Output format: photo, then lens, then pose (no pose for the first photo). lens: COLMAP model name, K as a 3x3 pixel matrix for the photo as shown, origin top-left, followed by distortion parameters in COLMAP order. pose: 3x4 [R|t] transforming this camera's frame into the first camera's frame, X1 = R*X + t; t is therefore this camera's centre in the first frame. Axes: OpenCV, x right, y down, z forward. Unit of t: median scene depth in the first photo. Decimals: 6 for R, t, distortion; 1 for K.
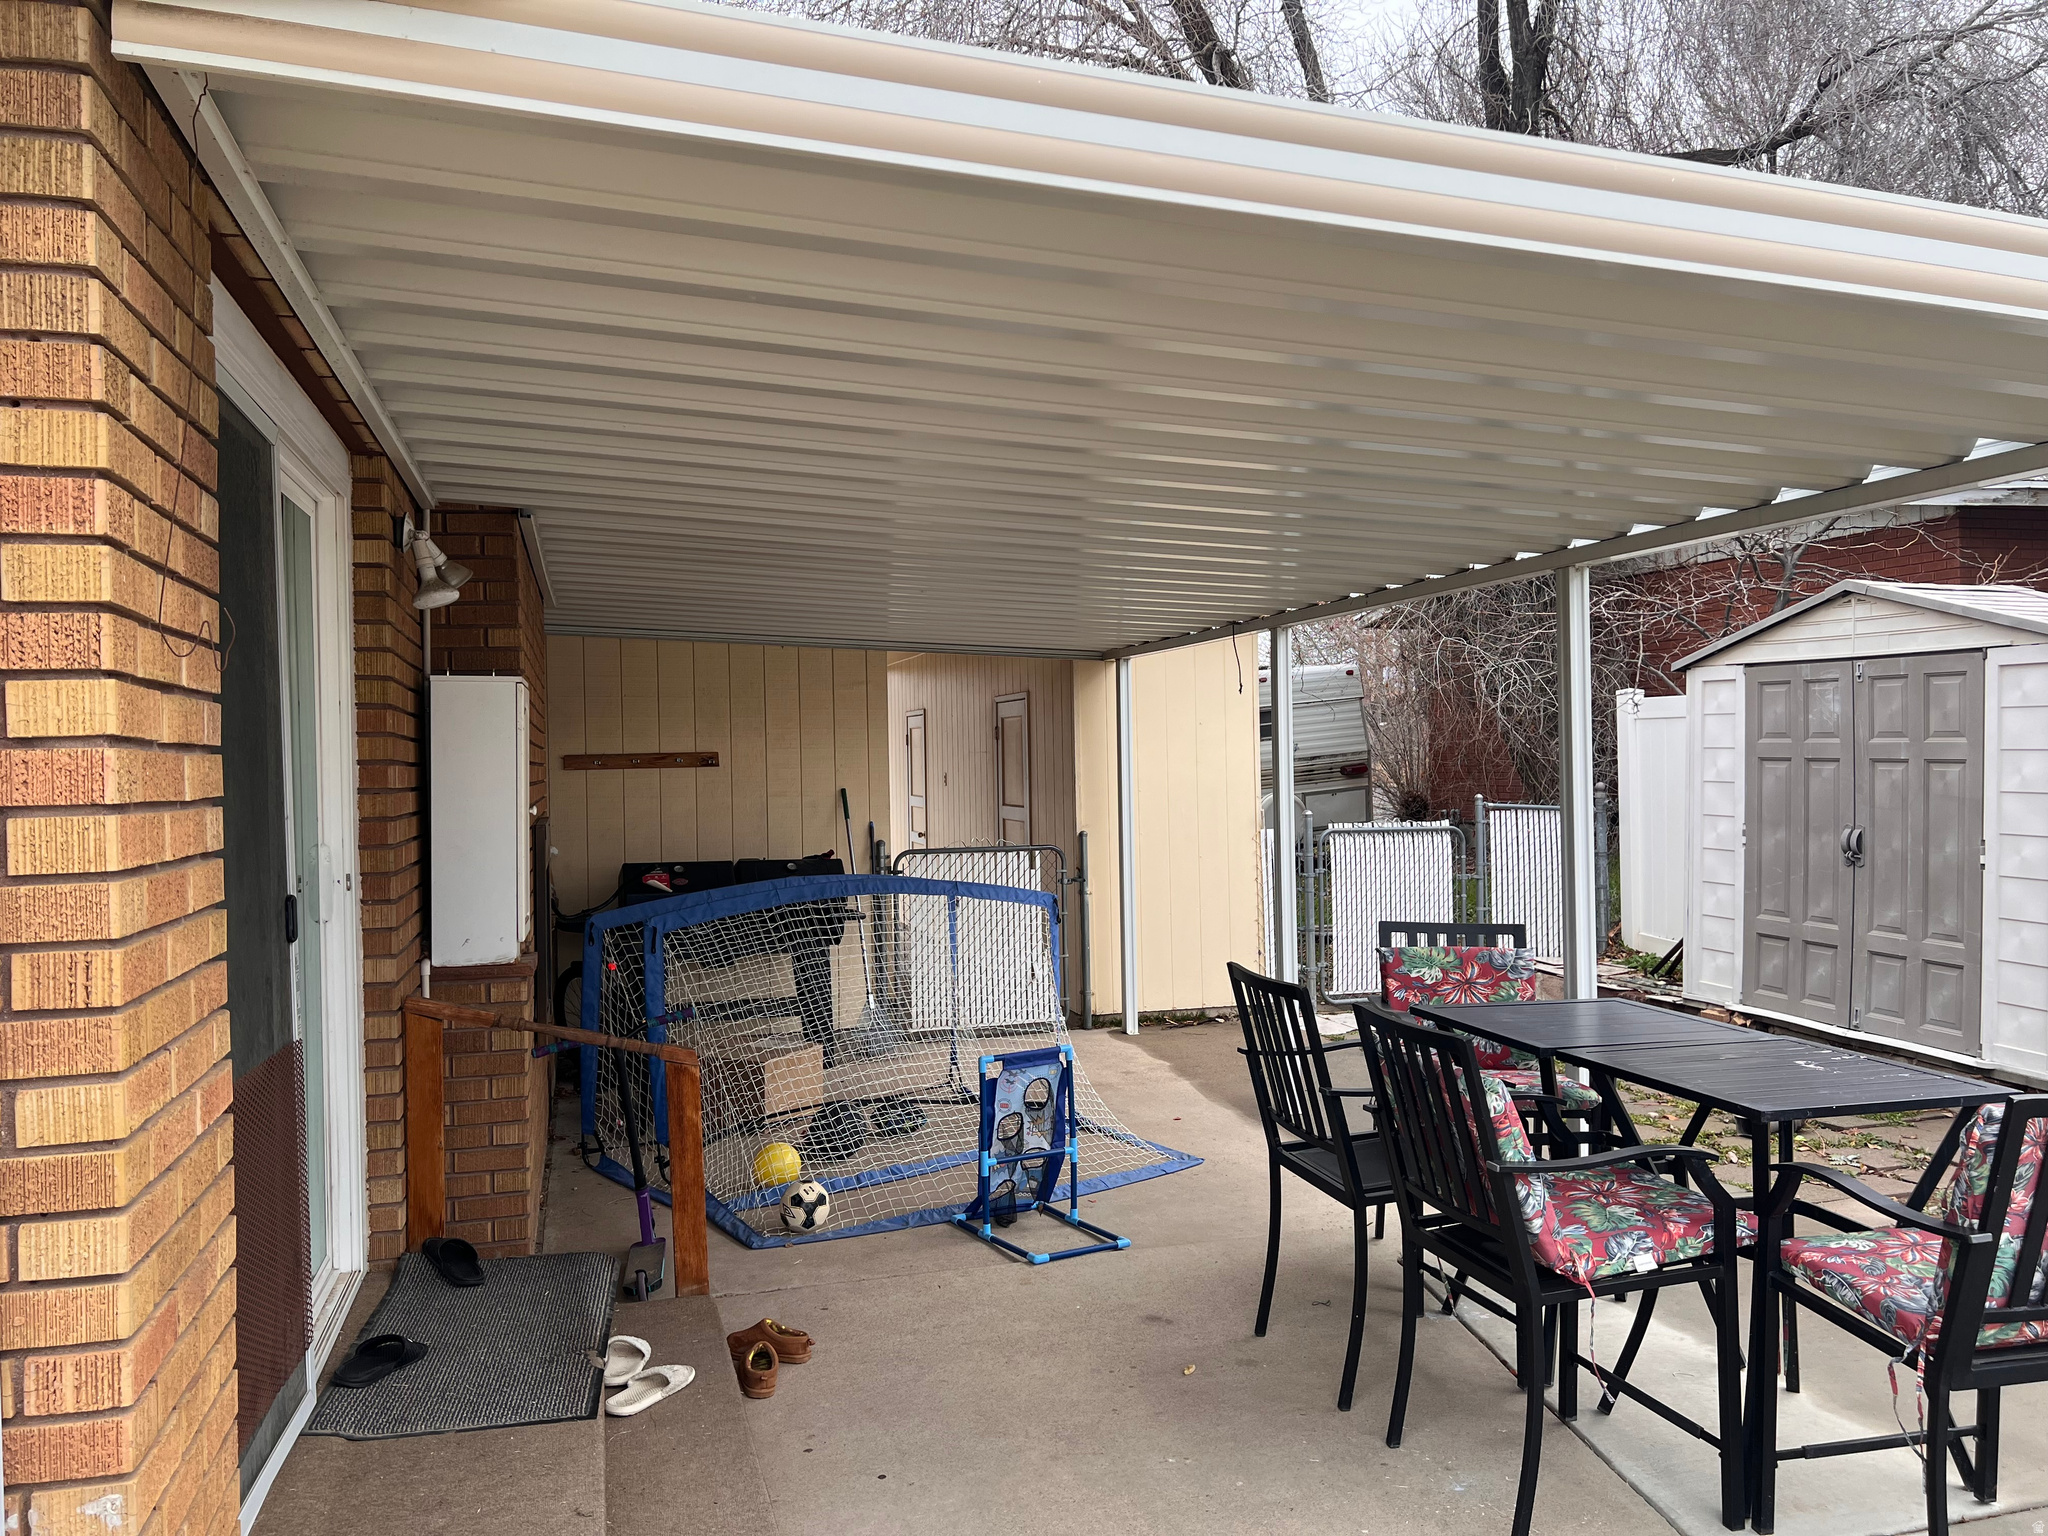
lens RADIAL K [[1545.6, 0, 1019.4], [0, 1545.6, 776.6], [0, 0, 1]] dist [0.049109, -0.047957]
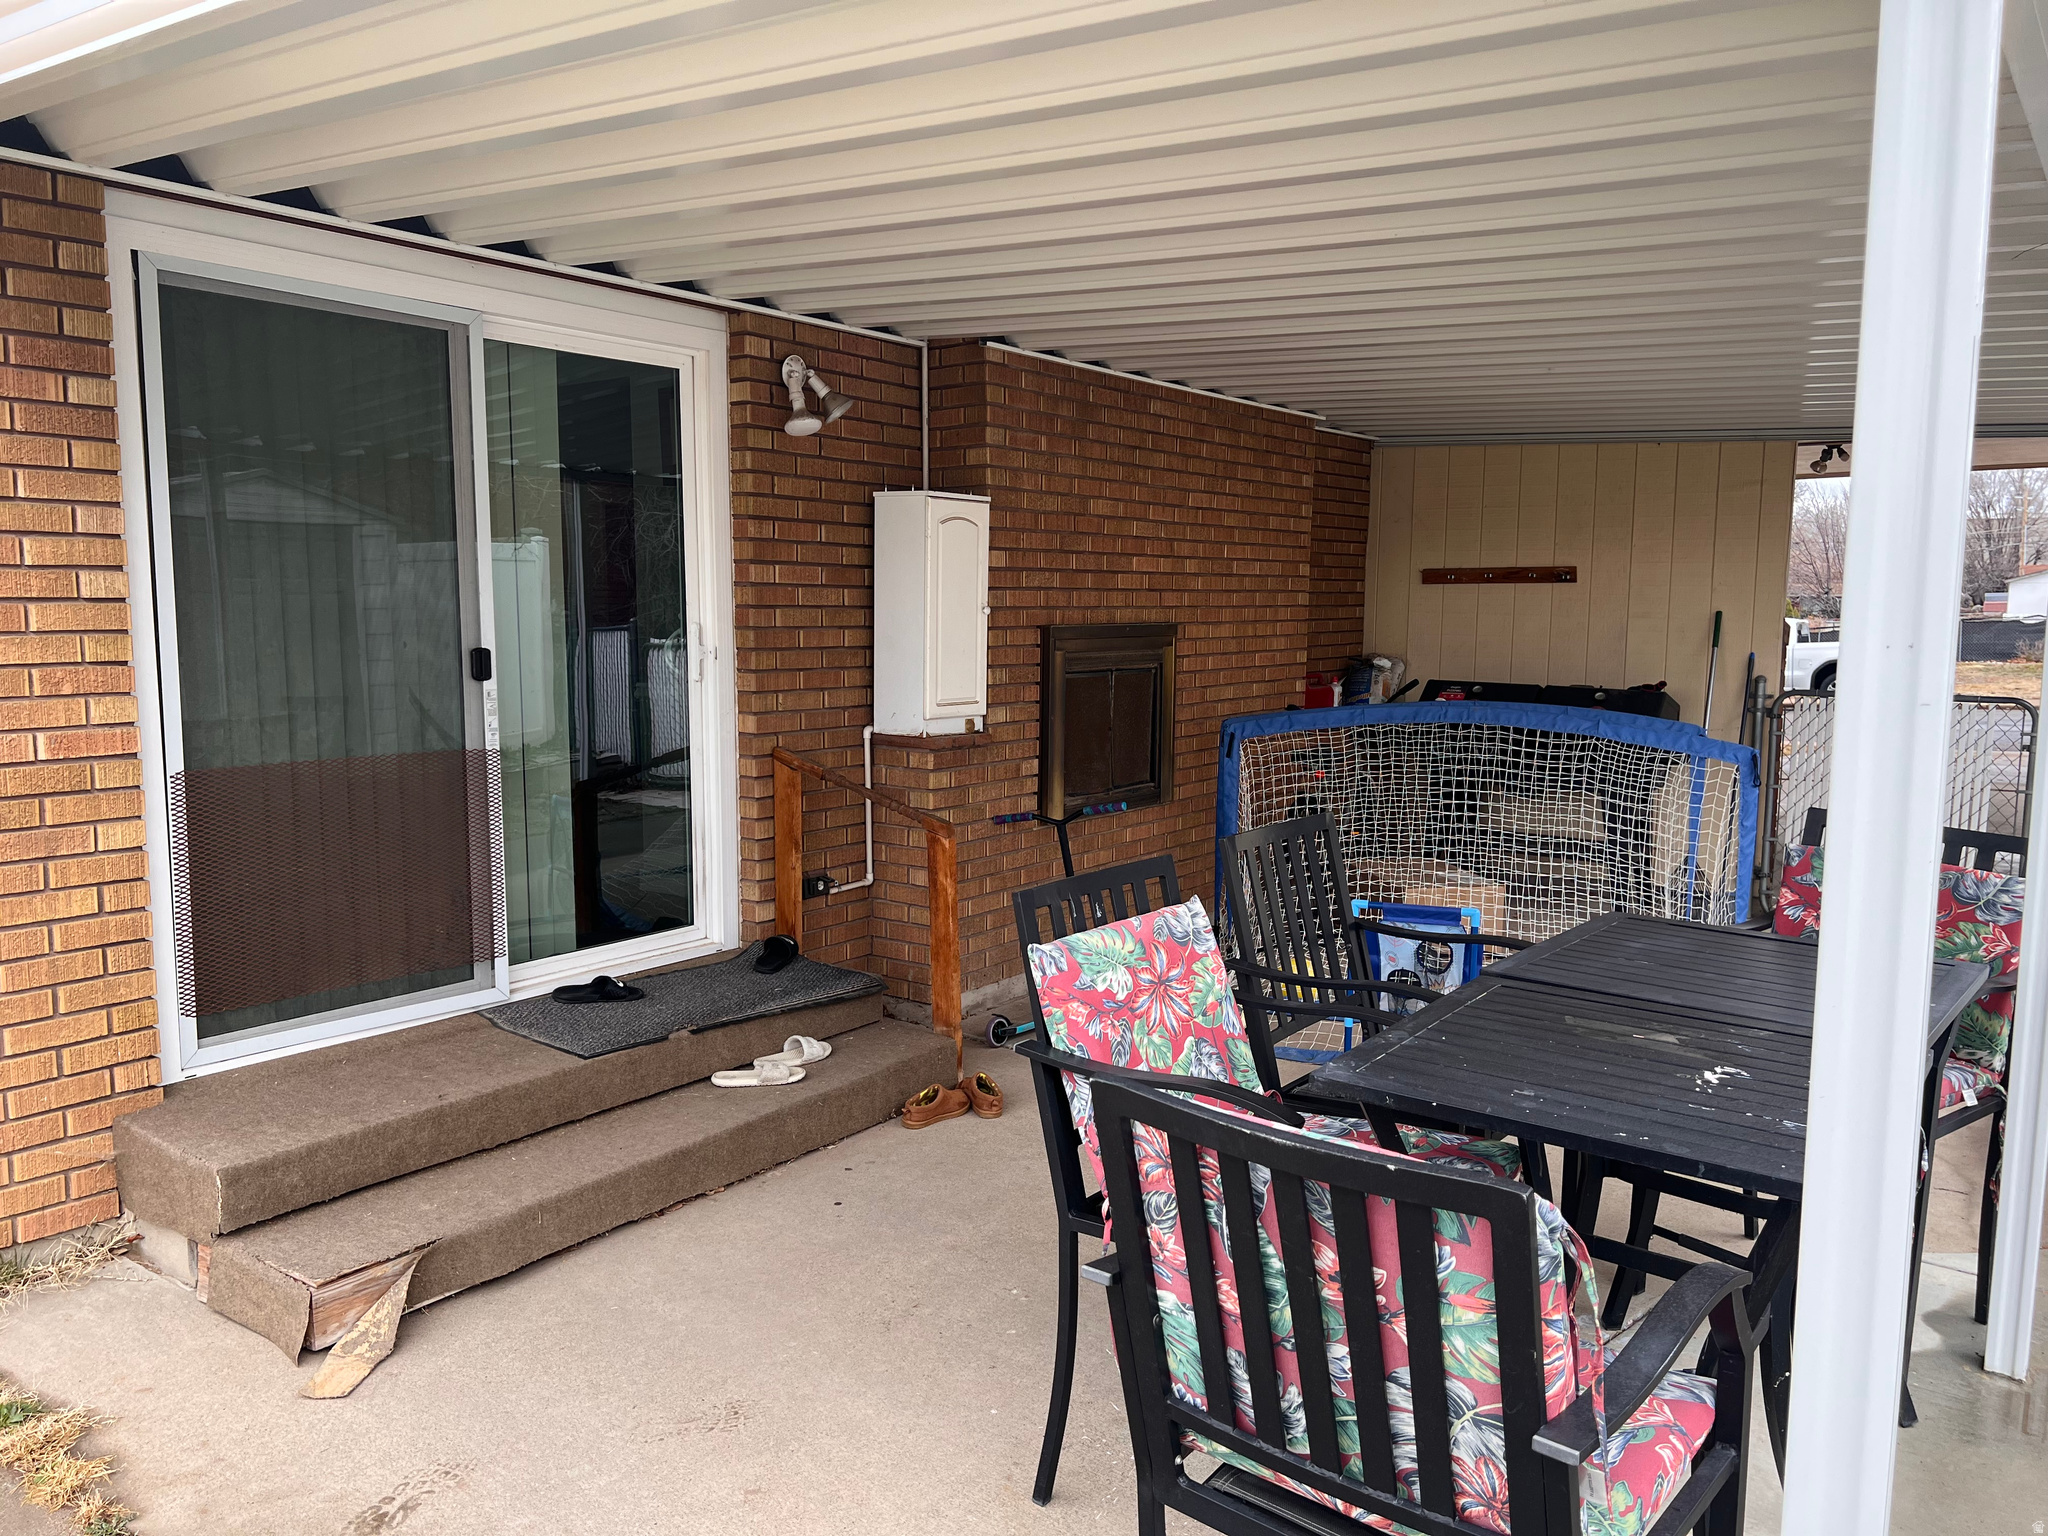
lens RADIAL K [[1543.7, 0, 1030.7], [0, 1543.7, 773.2], [0, 0, 1]] dist [0.091166, -0.000876]
pose [[0.620355, 0.115210, -0.775813, 0.529270], [-0.028510, 0.991811, 0.124490, -0.001253], [0.783802, -0.055110, 0.618560, 0.274415]]
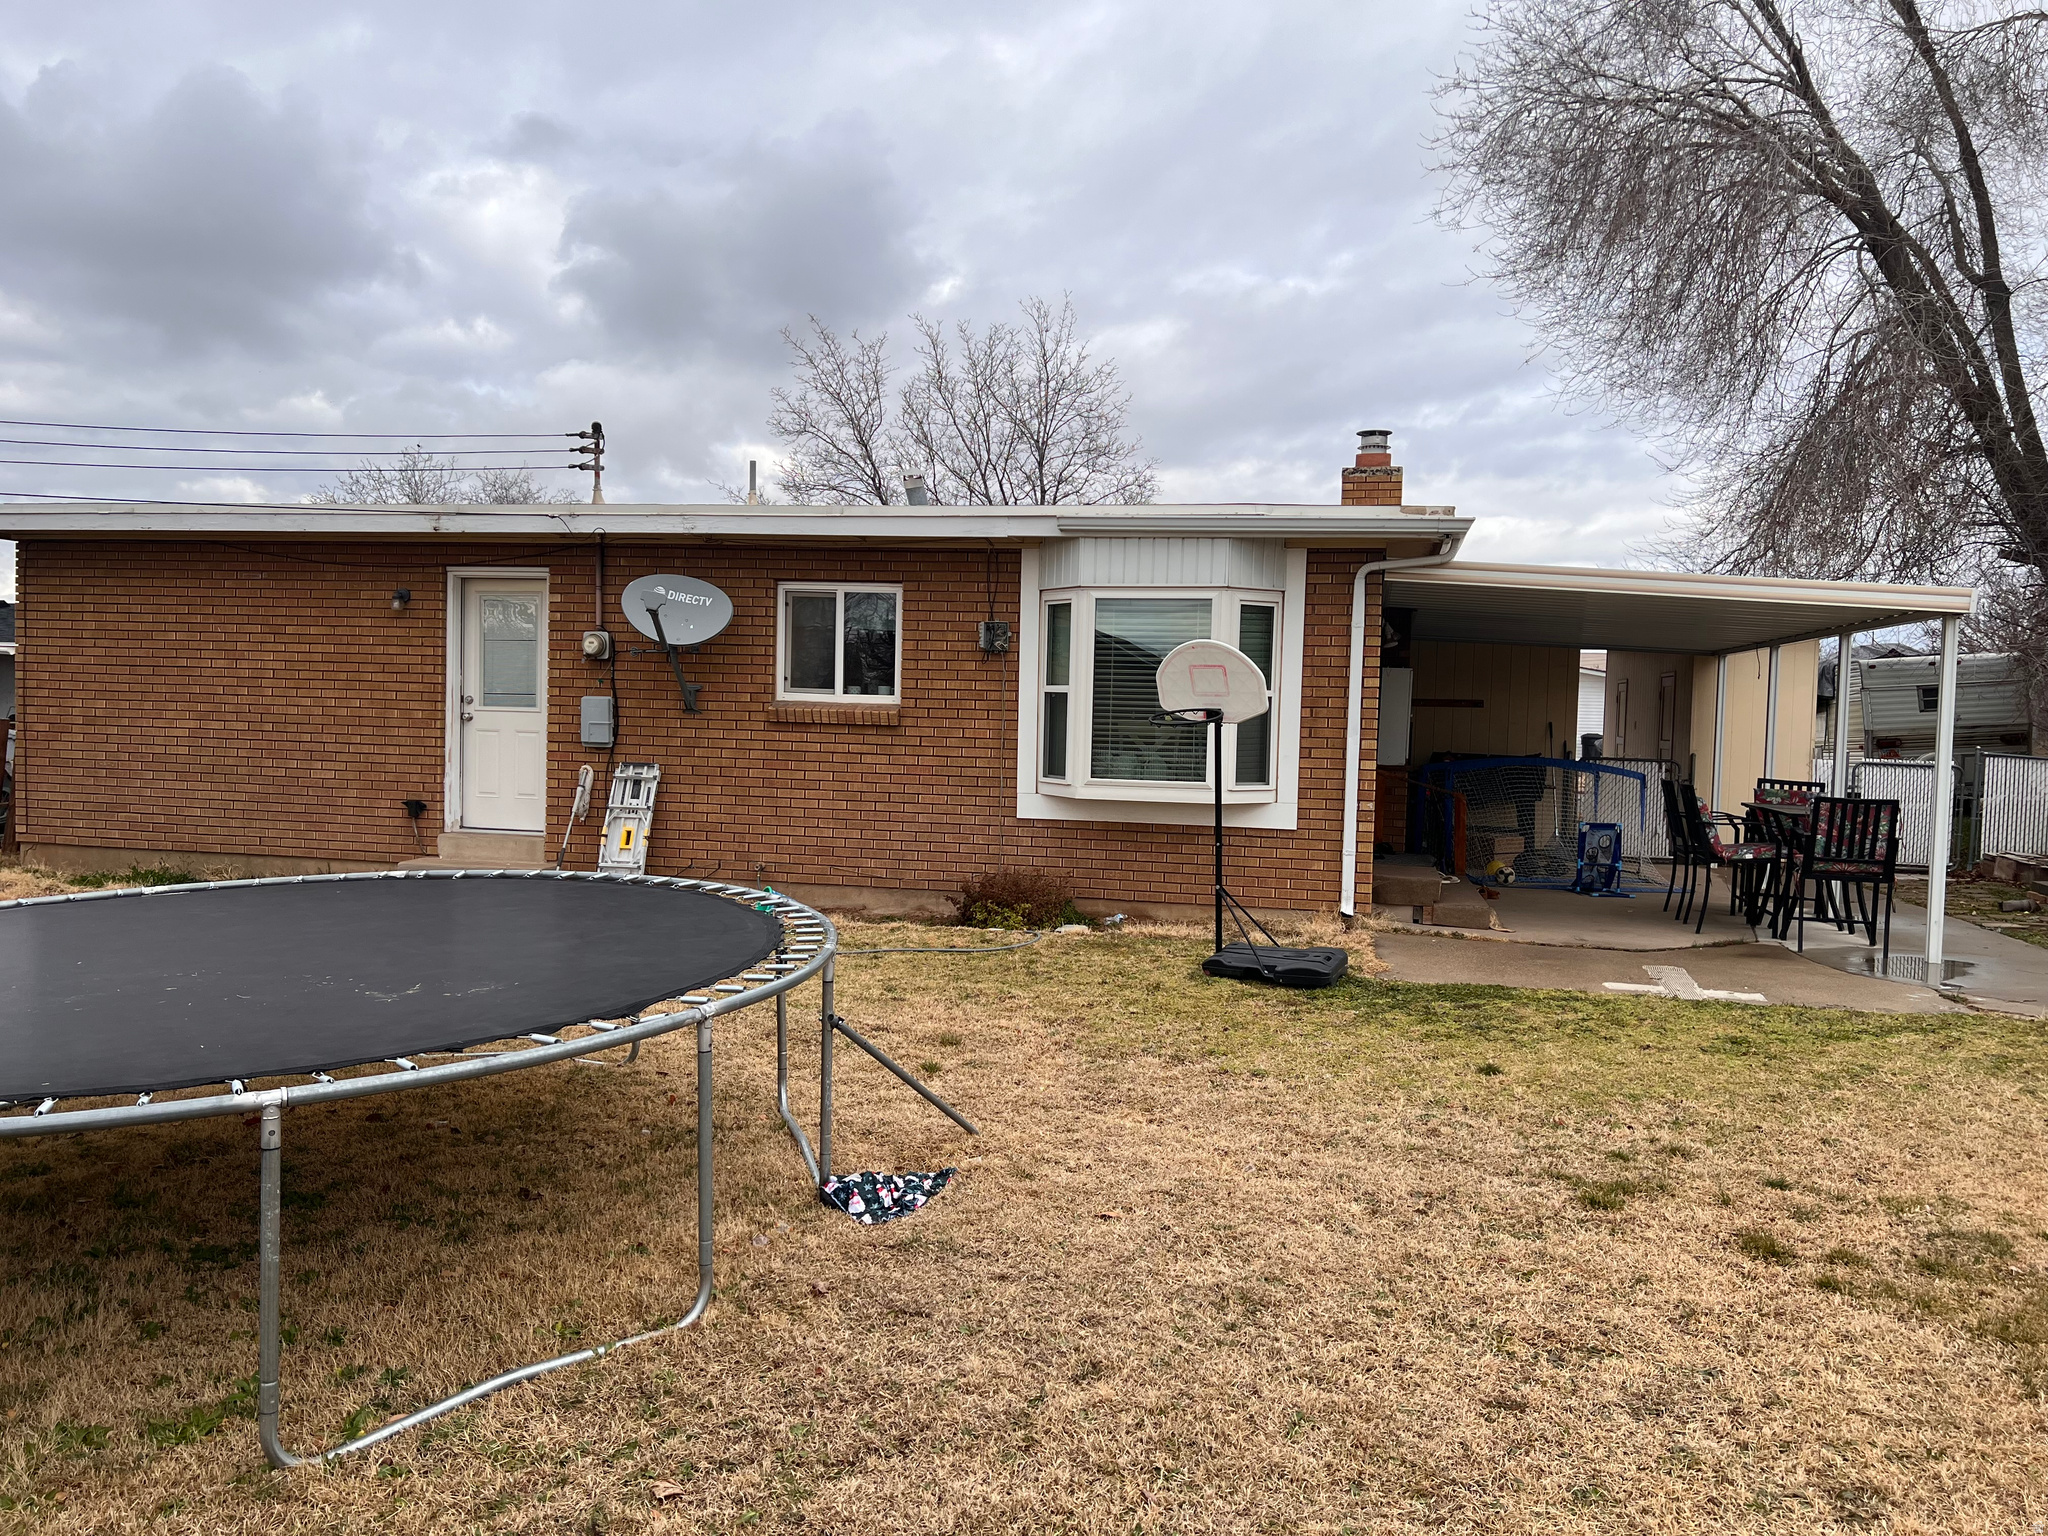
lens RADIAL K [[1545.6, 0, 1019.4], [0, 1545.6, 776.6], [0, 0, 1]] dist [0.049109, -0.047957]
pose [[0.881608, 0.062495, -0.467827, 0.333231], [-0.048449, 0.997942, 0.042010, 0.042278], [0.469490, -0.014370, 0.882821, -1.584541]]
